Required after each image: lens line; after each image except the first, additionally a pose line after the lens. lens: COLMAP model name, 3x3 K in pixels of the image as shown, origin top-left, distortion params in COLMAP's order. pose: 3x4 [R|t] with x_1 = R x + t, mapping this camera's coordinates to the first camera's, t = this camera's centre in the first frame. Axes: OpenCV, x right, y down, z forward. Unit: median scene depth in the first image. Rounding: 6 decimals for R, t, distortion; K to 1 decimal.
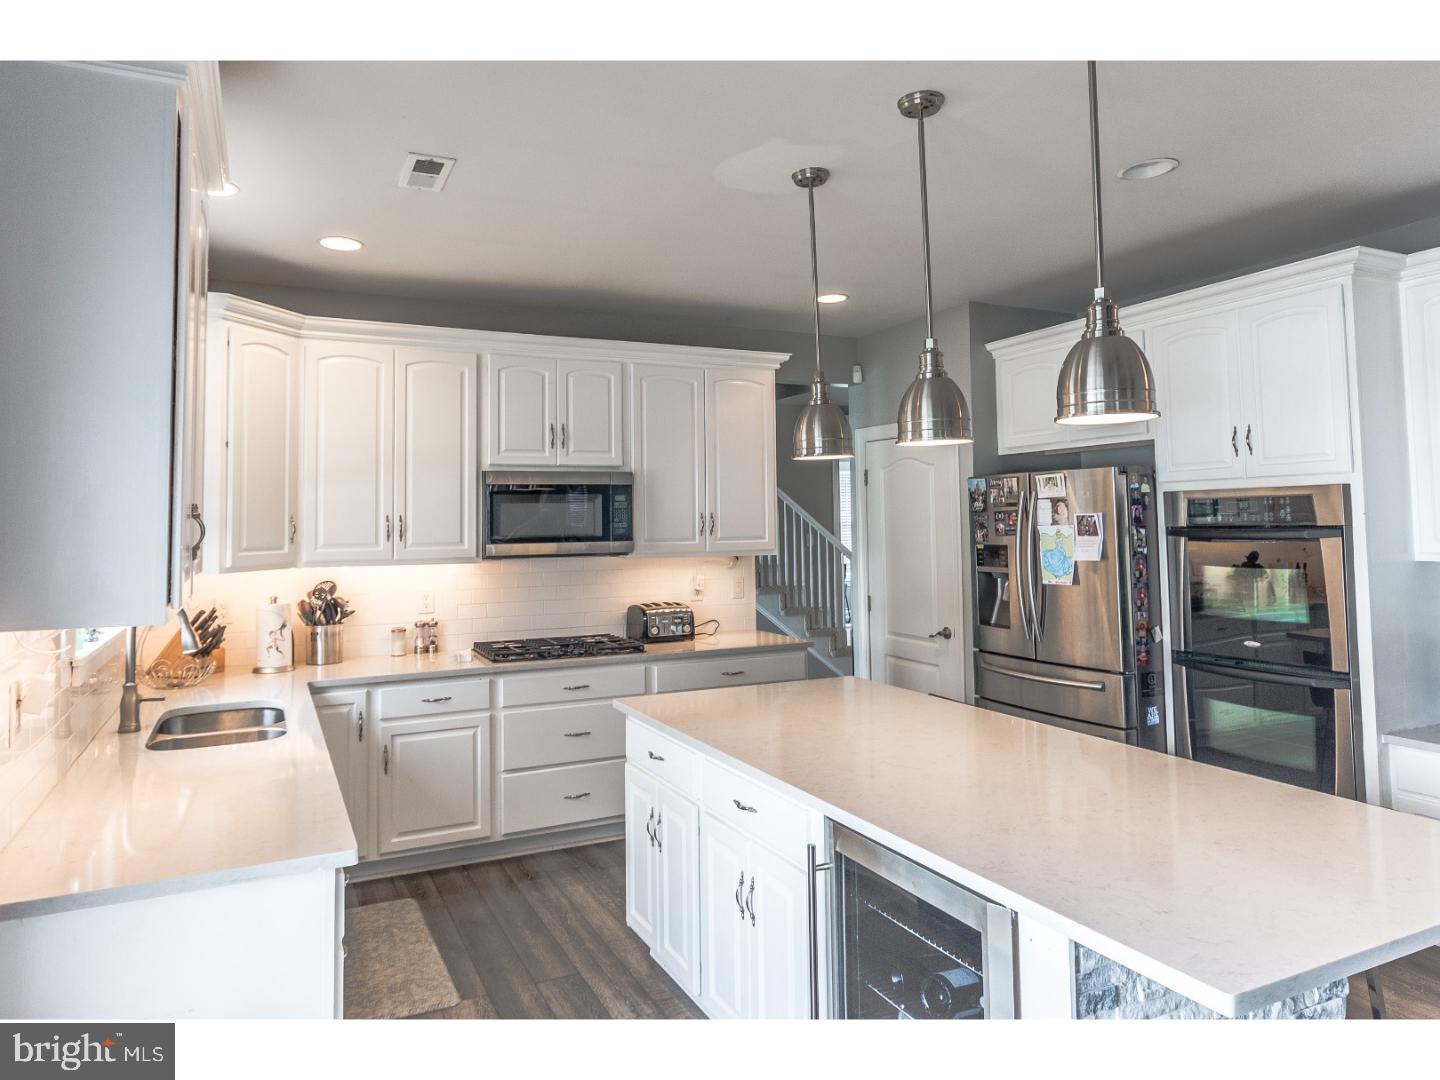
lens RADIAL K [[923.1, 0, 691.7], [0, 923.1, 470.1], [0, 0, 1]] dist [0.000460, 0.000869]
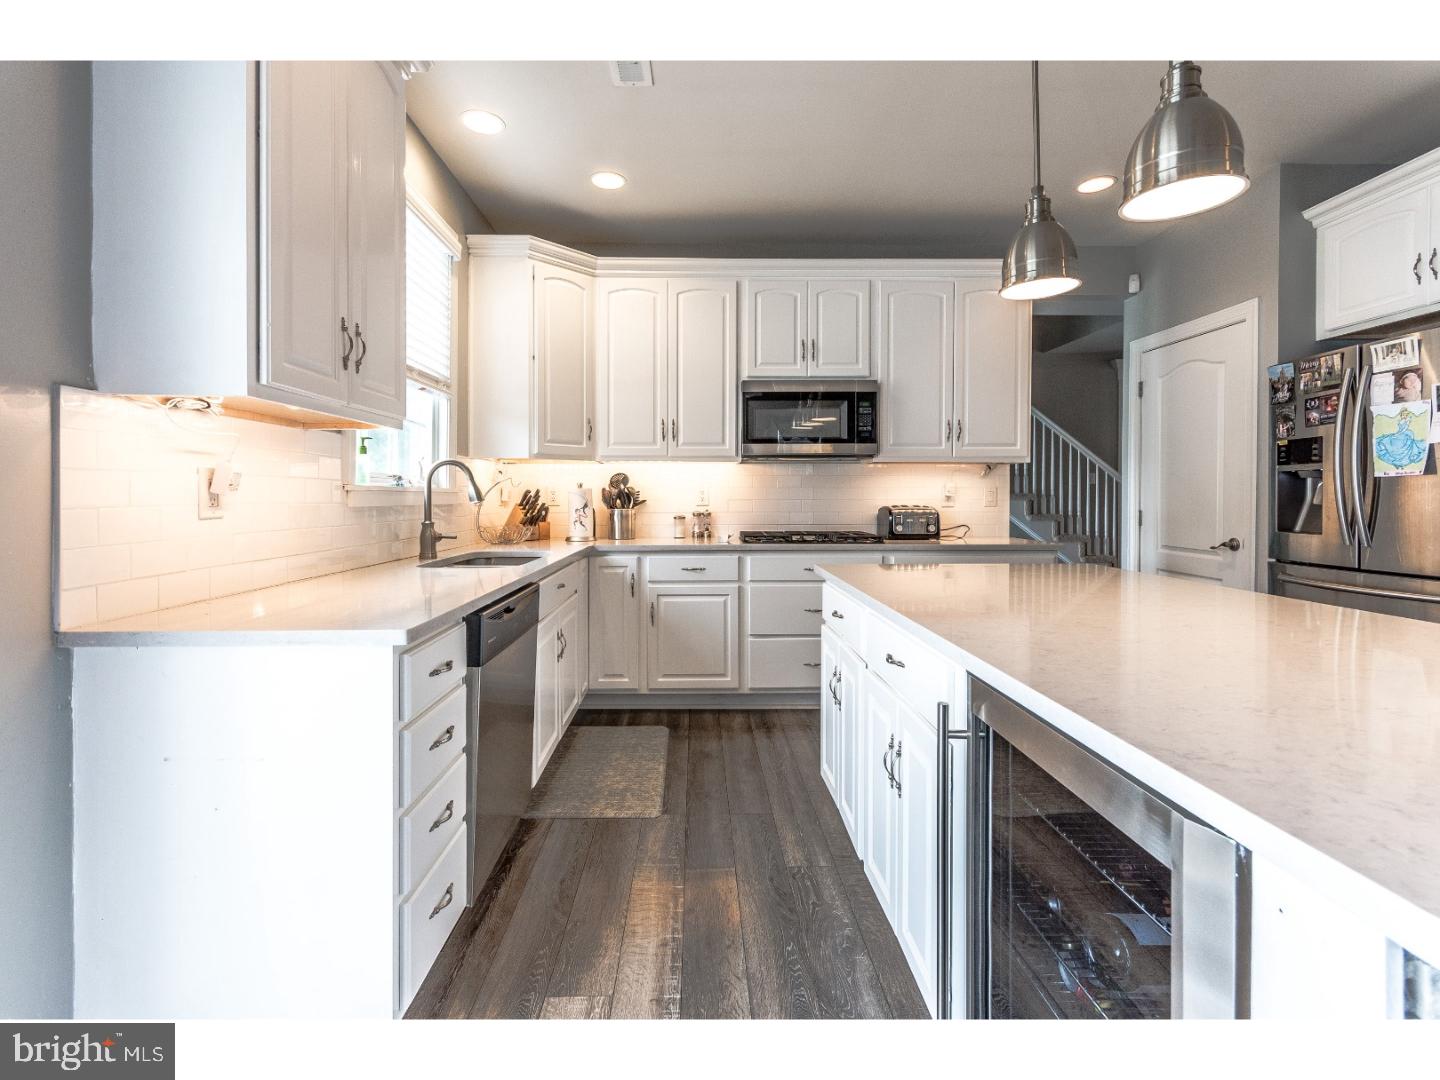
lens RADIAL K [[675.3, 0, 700.1], [0, 675.3, 501.4], [0, 0, 1]] dist [0.002330, -0.001157]
pose [[0.909826, 0.016861, -0.414647, 0.083917], [0.011640, 0.997744, 0.066113, 0.096717], [0.414826, -0.064978, 0.907577, 0.204090]]
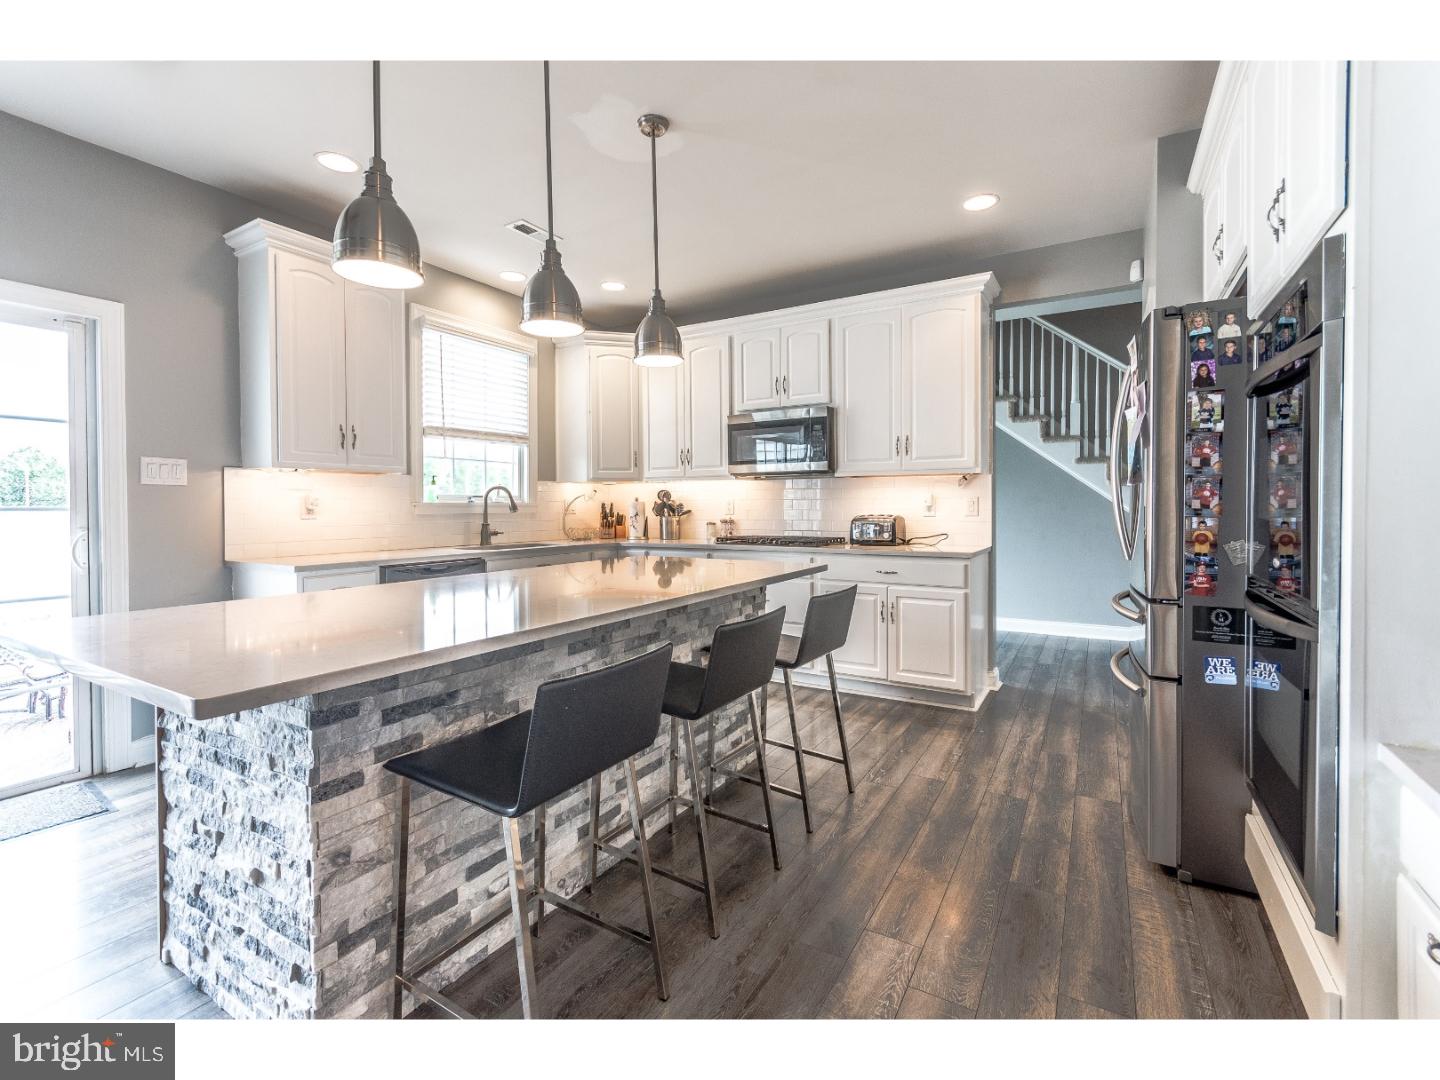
lens RADIAL K [[641.9, 0, 722.8], [0, 641.9, 521.9], [0, 0, 1]] dist [-0.029146, -0.000078]
pose [[0.568041, 0.030228, -0.822445, 0.618447], [0.044401, 0.996744, 0.067300, 0.101771], [0.821802, -0.074746, 0.564849, 0.414861]]
